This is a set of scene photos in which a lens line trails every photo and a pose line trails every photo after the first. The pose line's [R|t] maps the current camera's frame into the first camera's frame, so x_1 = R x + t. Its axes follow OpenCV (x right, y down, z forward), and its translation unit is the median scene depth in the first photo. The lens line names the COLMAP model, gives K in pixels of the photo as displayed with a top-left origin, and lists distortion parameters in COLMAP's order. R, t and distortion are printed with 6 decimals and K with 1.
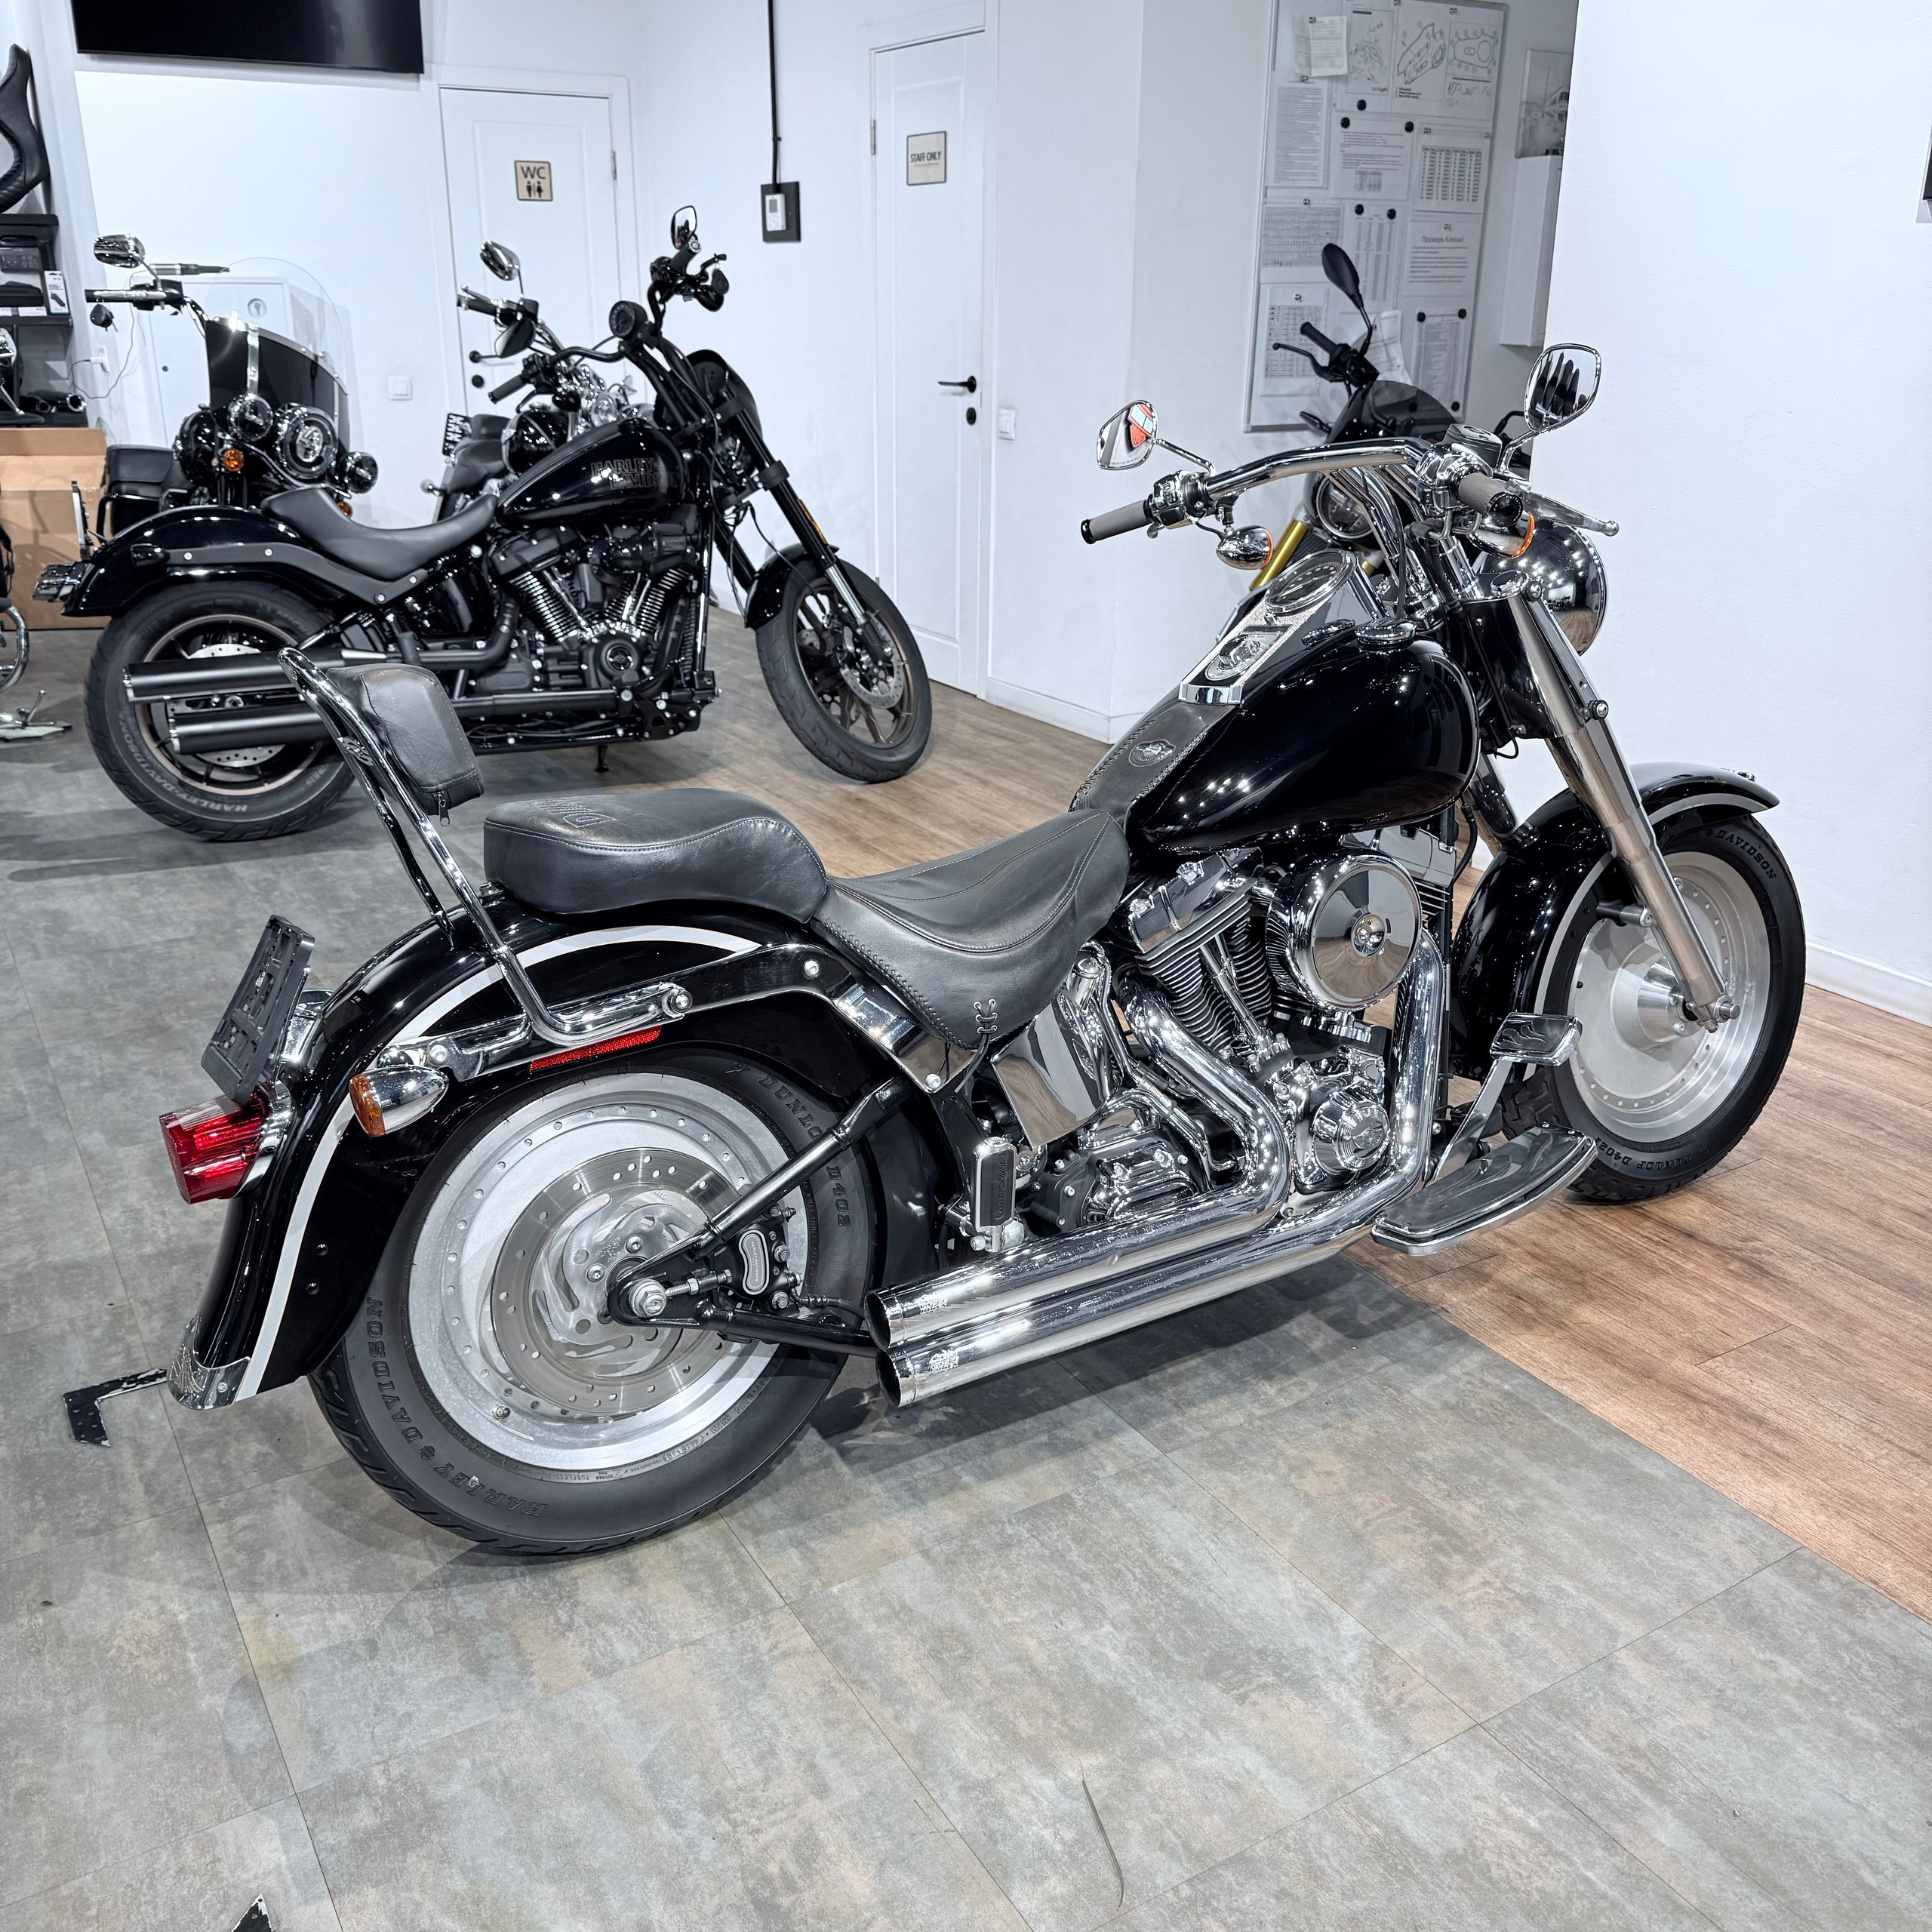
lens RADIAL K [[1806.8, 0, 973.2], [0, 1806.8, 973.5], [0, 0, 1]] dist [0.178427, -0.410144]
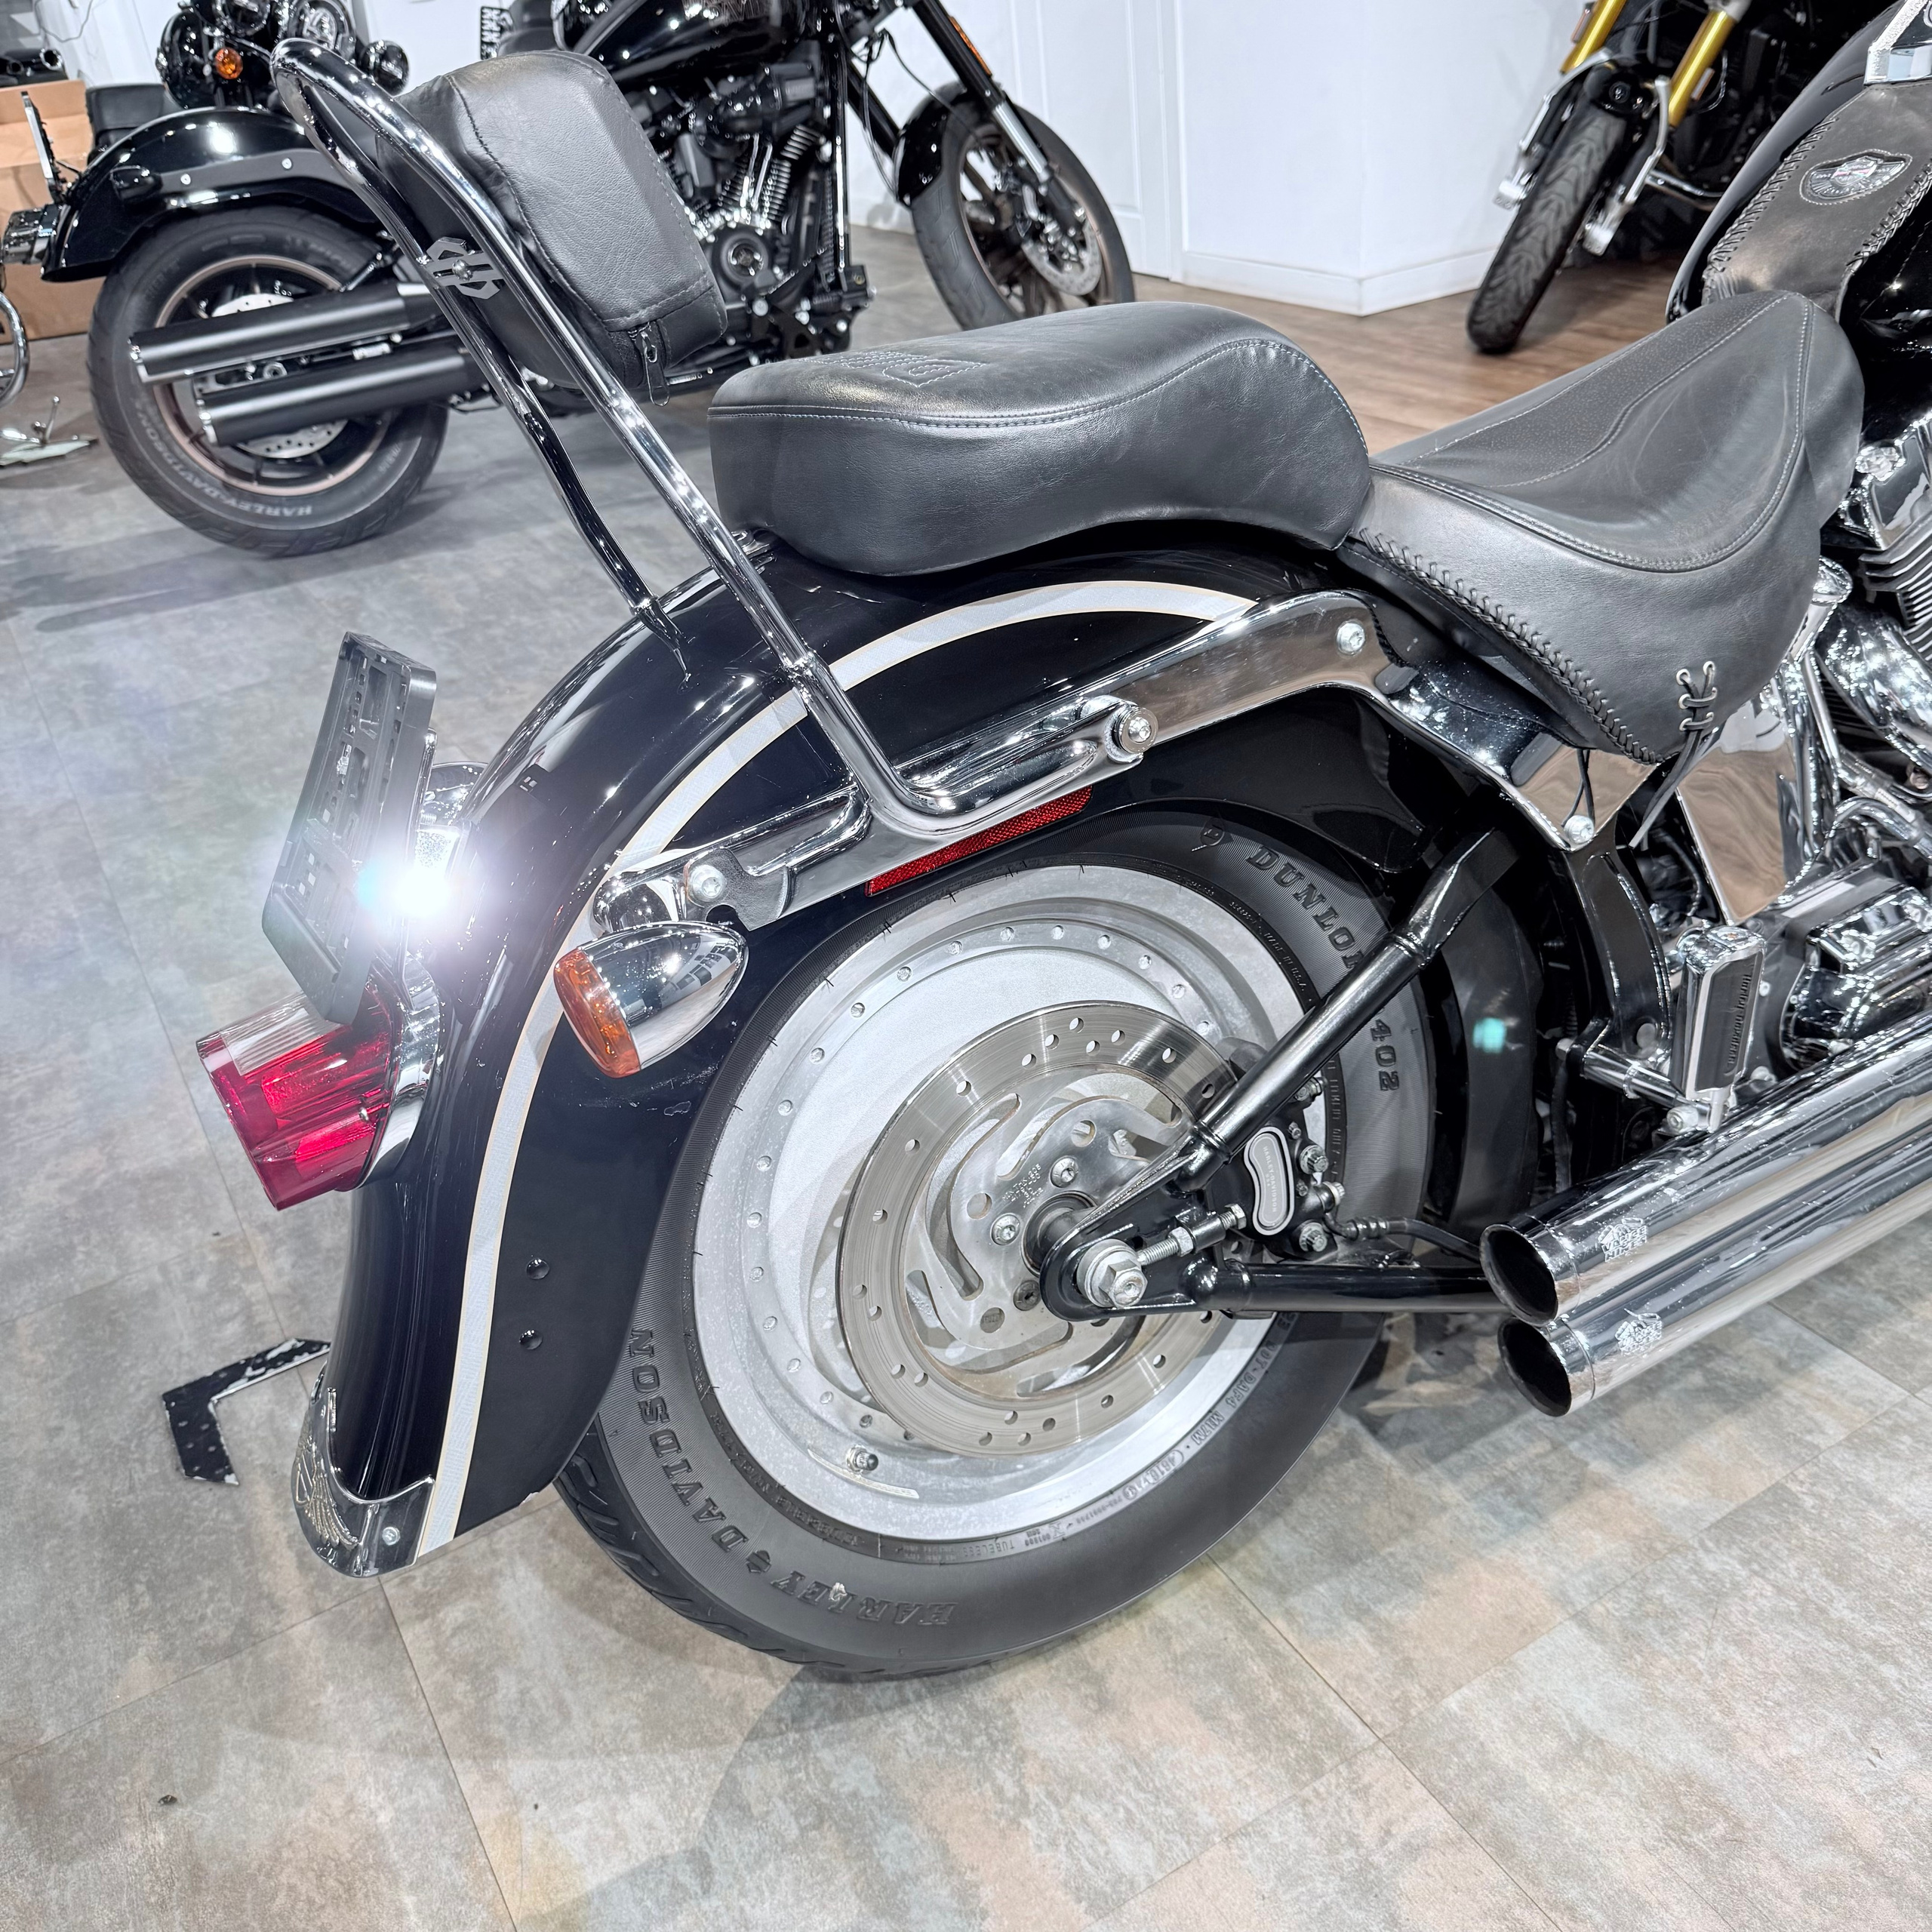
lens RADIAL K [[1839.3, 0, 948.8], [0, 1839.3, 964.4], [0, 0, 1]] dist [0.068296, -0.125758]
pose [[0.993039, -0.085304, -0.081226, -0.122789], [0.097977, 0.980972, 0.167613, -0.008028], [0.065383, -0.174404, 0.982501, 0.330511]]
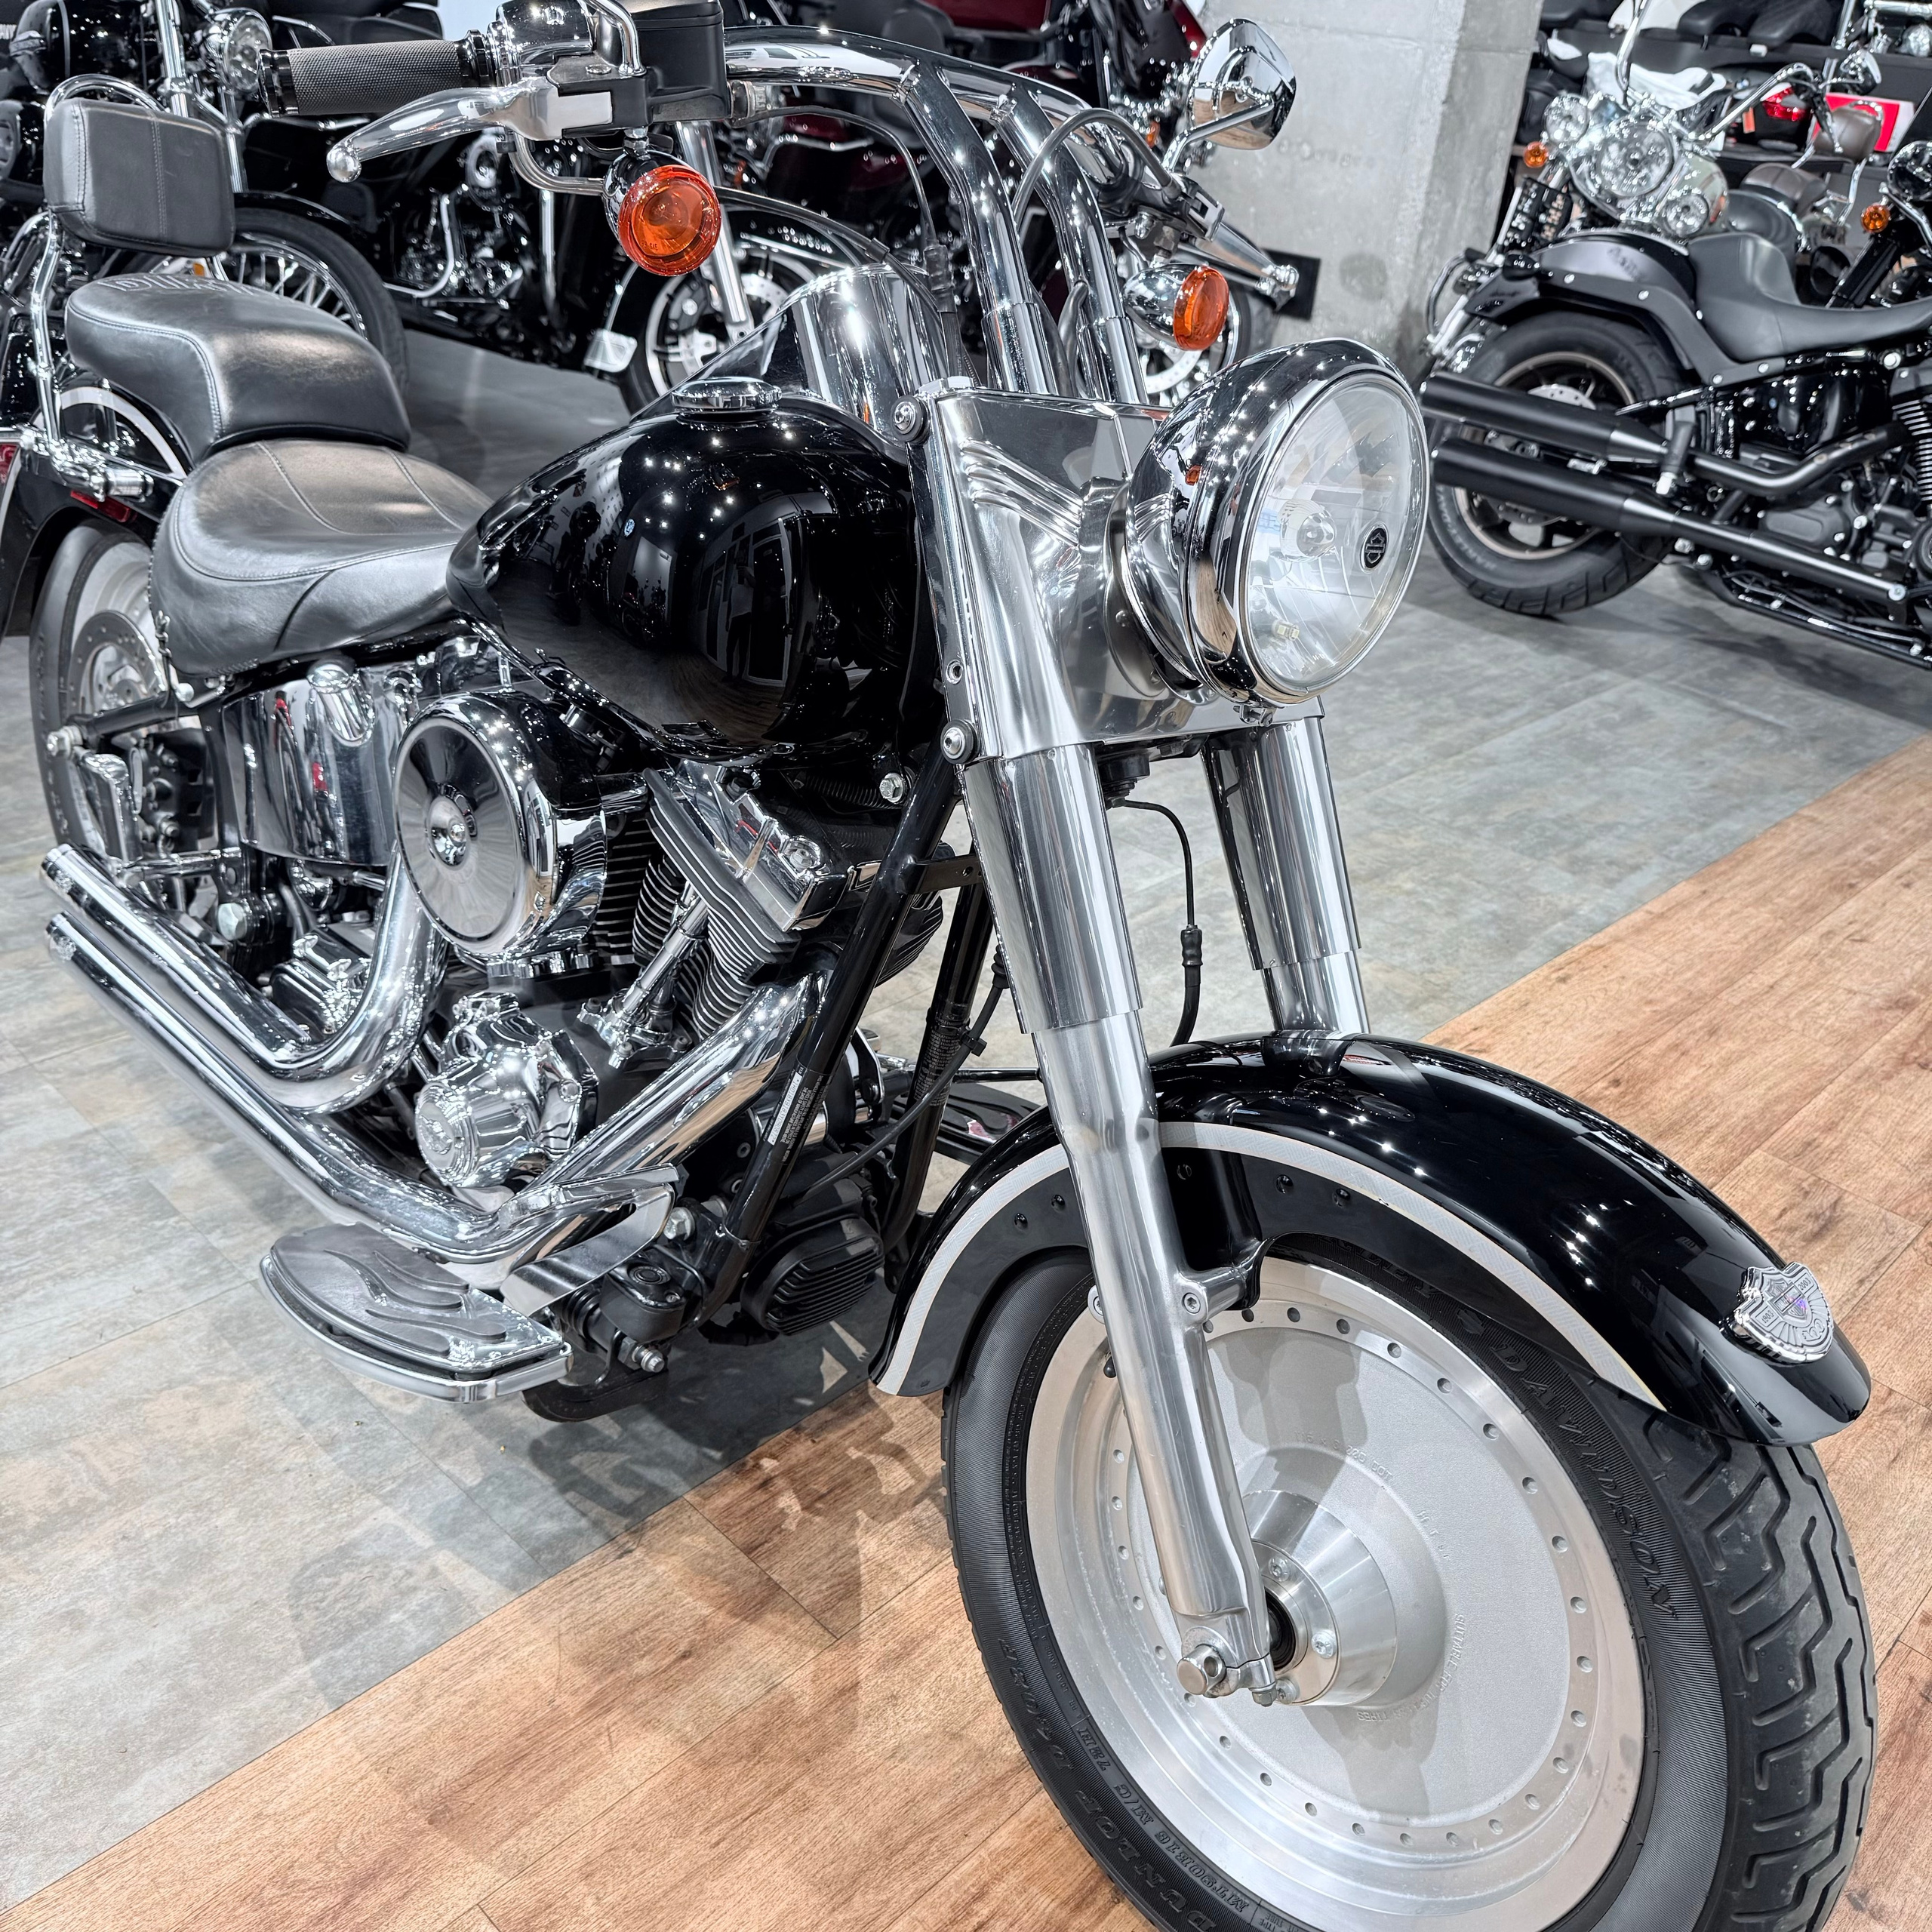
lens RADIAL K [[1812.6, 0, 963.8], [0, 1812.6, 972.4], [0, 0, 1]] dist [0.108699, -0.224304]
pose [[0.245292, 0.485700, -0.839004, 0.654591], [-0.421199, 0.832886, 0.359016, -0.226308], [0.873168, 0.265324, 0.408877, 0.744876]]
